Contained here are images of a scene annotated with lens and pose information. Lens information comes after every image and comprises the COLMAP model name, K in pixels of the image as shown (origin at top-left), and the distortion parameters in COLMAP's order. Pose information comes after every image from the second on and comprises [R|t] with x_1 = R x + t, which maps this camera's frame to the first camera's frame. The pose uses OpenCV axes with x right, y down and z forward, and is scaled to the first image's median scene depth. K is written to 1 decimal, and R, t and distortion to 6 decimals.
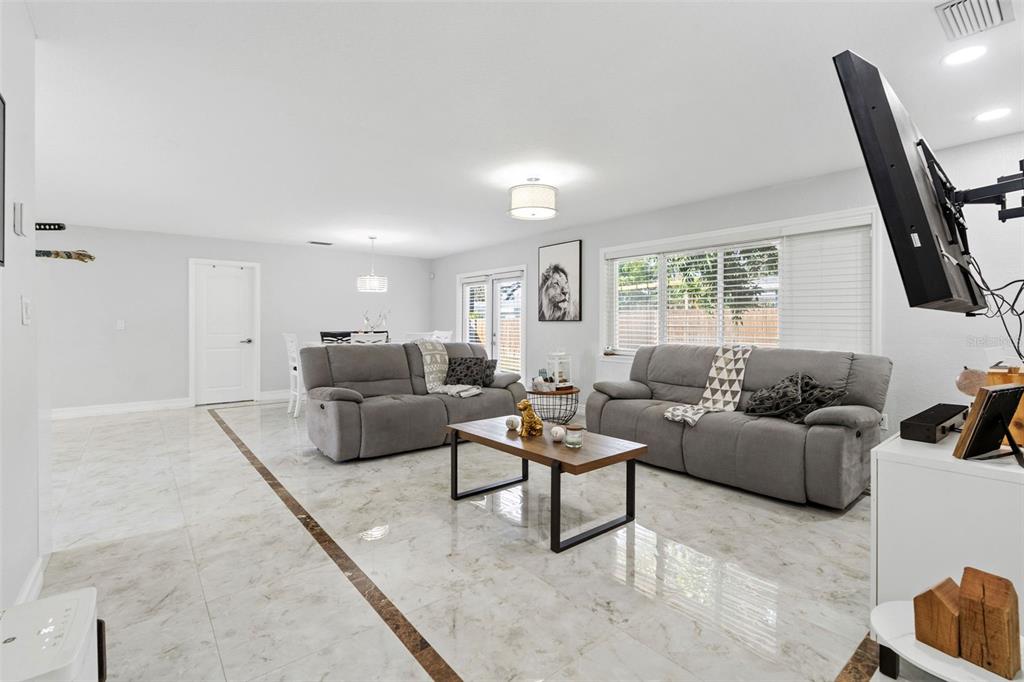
lens RADIAL K [[474.0, 0, 524.2], [0, 474.0, 323.6], [0, 0, 1]] dist [-0.005935, 0.001627]
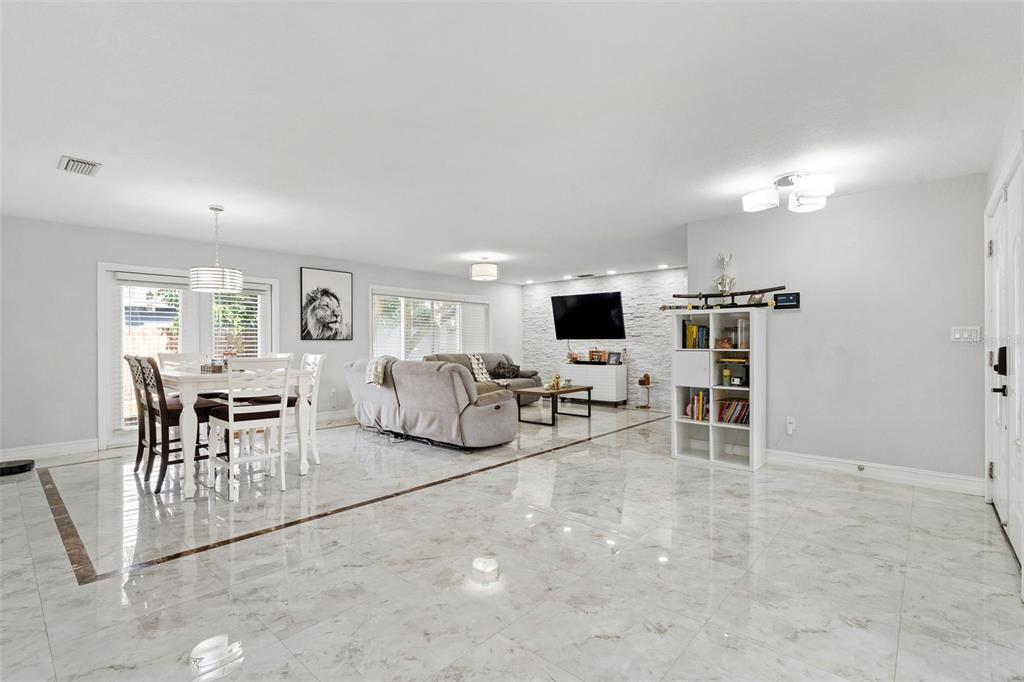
lens RADIAL K [[474.0, 0, 509.8], [0, 474.0, 338.4], [0, 0, 1]] dist [-0.005935, 0.001627]
pose [[-0.154536, 0.008828, 0.987948, -1.136401], [0.002038, 0.999961, -0.008617, 0.001452], [-0.987985, 0.000682, -0.154548, 0.787628]]
